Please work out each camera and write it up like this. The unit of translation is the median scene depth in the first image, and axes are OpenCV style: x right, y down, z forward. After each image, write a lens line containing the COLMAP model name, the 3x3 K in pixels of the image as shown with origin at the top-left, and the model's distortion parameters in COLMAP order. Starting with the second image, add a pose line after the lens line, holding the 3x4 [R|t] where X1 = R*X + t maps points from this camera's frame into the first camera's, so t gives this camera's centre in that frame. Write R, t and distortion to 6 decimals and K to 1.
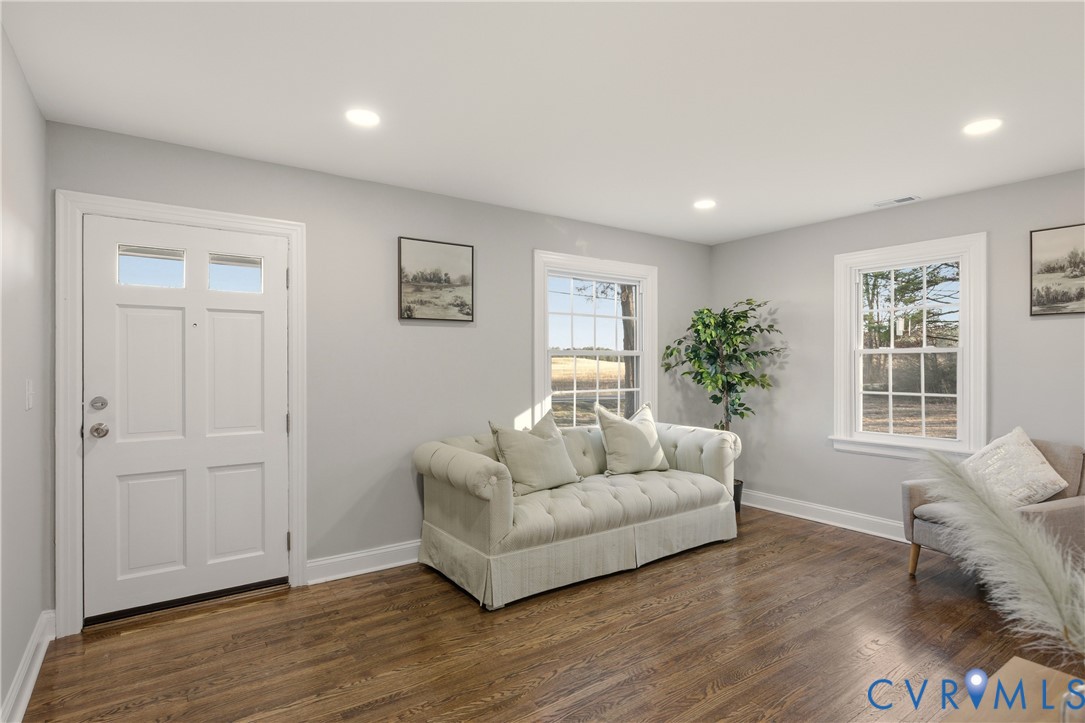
lens RADIAL K [[570.3, 0, 546.8], [0, 570.3, 363.5], [0, 0, 1]] dist [-0.003502, 0.000089]
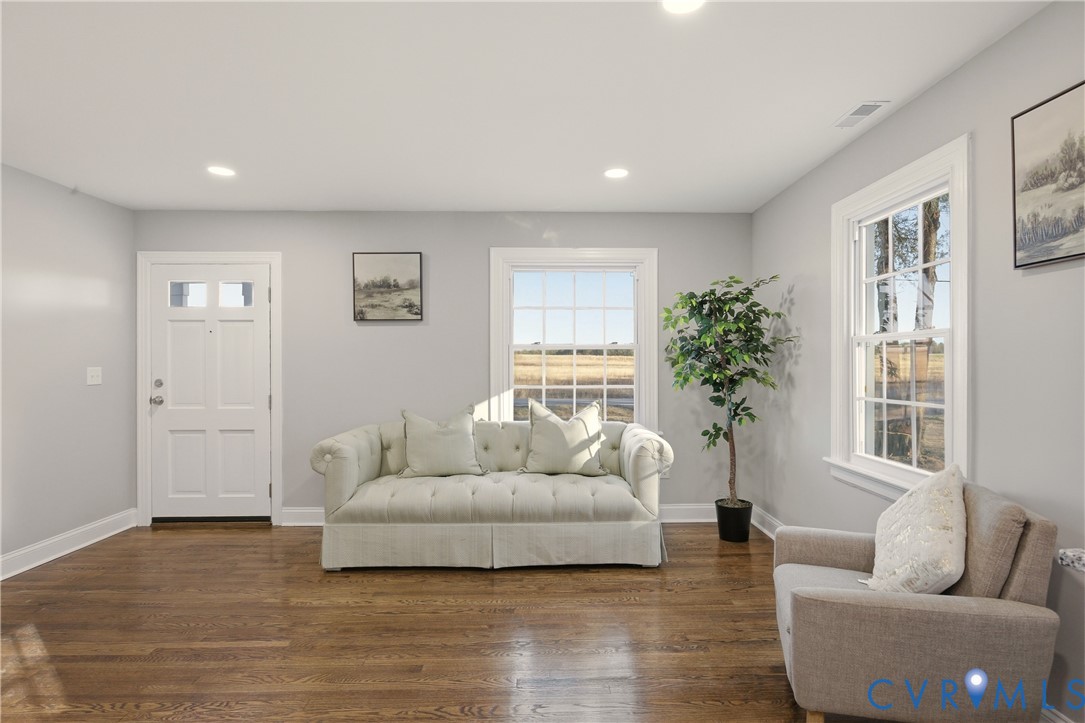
lens RADIAL K [[551.4, 0, 542.5], [0, 551.4, 361.5], [0, 0, 1]] dist [-0.004598, -0.000324]
pose [[0.819851, -0.000006, -0.572577, 0.724439], [0.000345, 1.000000, 0.000484, 0.007006], [0.572577, -0.000594, 0.819850, 0.269224]]
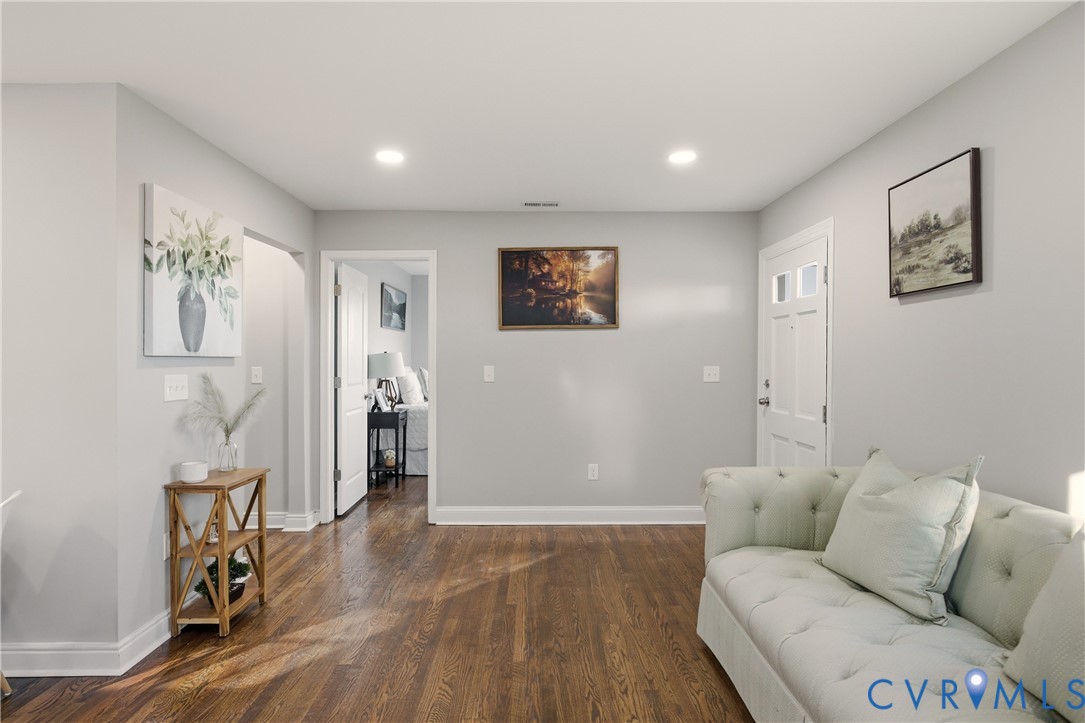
lens RADIAL K [[570.3, 0, 546.8], [0, 570.3, 363.5], [0, 0, 1]] dist [-0.003502, 0.000089]
pose [[-0.564927, 0.006681, -0.825114, 0.607246], [-0.002613, 0.999948, 0.009885, 0.001876], [0.825137, 0.007741, -0.564880, 1.034162]]
